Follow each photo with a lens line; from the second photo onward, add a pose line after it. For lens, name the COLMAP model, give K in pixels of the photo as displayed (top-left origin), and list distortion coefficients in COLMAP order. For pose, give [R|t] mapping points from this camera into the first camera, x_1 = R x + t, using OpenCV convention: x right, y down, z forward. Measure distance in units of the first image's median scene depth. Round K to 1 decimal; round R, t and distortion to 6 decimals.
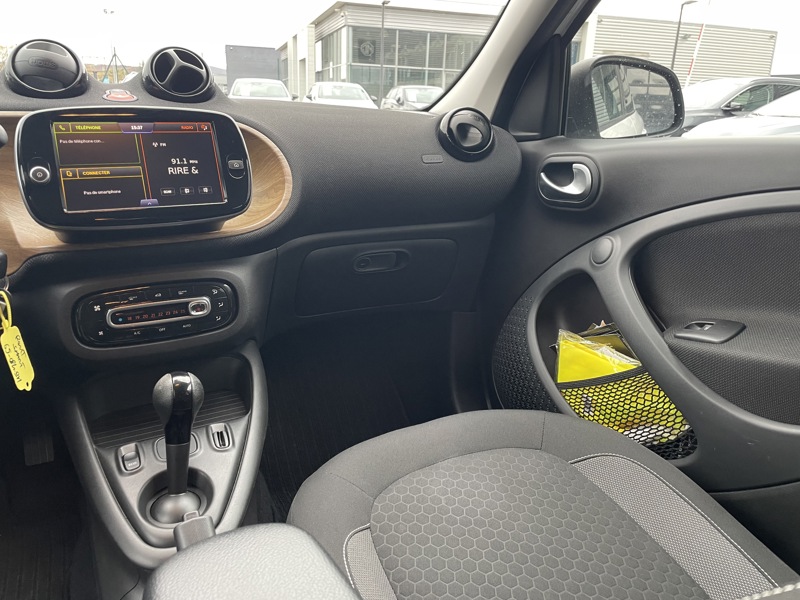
lens RADIAL K [[611.9, 0, 399.7], [0, 611.9, 297.1], [0, 0, 1]] dist [0.052490, -0.061601]
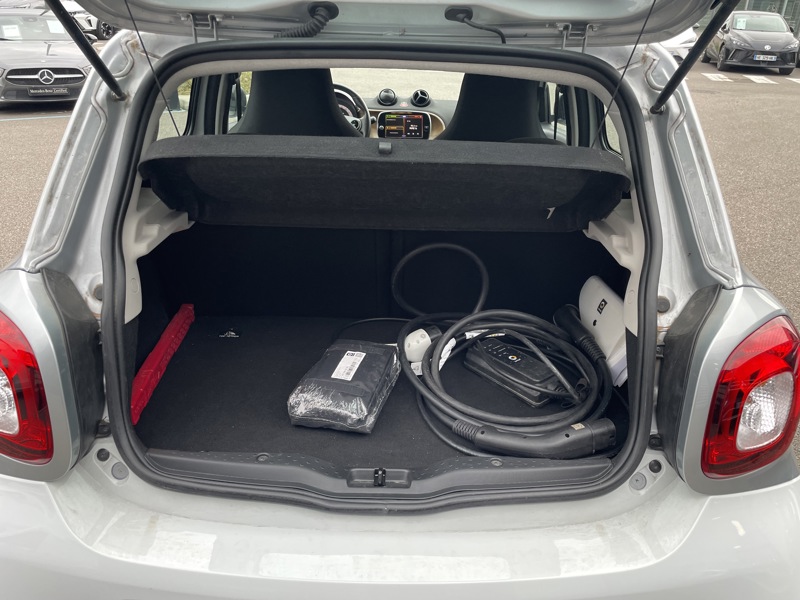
lens RADIAL K [[611.9, 0, 401.6], [0, 611.9, 301.3], [0, 0, 1]] dist [0.052490, -0.061601]
pose [[0.878761, 0.197350, -0.434547, 1.512077], [-0.141037, 0.977219, 0.158594, 0.262559], [0.455946, -0.078080, 0.886576, -2.605946]]
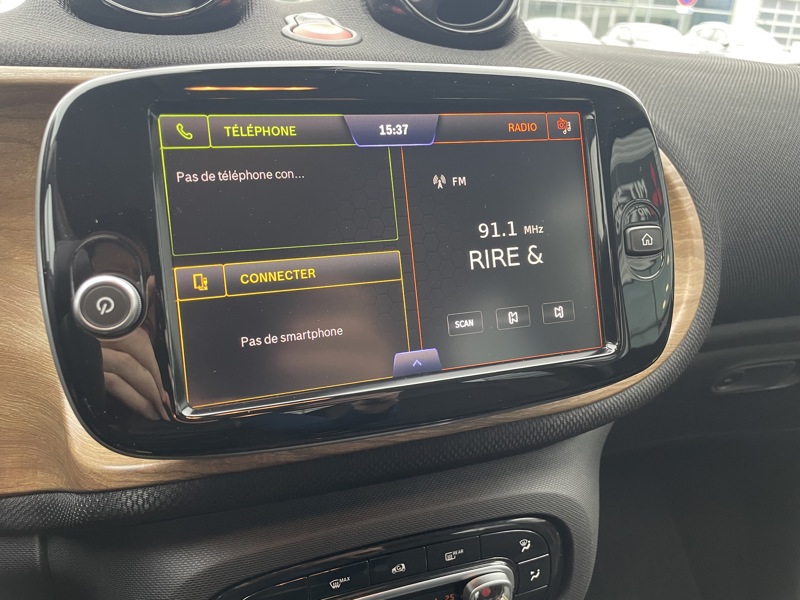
lens RADIAL K [[611.9, 0, 400.0], [0, 611.9, 302.4], [0, 0, 1]] dist [0.052490, -0.061601]
pose [[0.985823, 0.083281, -0.145661, -0.362211], [-0.069910, 0.993055, 0.094632, -0.211089], [0.152531, -0.083107, 0.984798, 0.660127]]
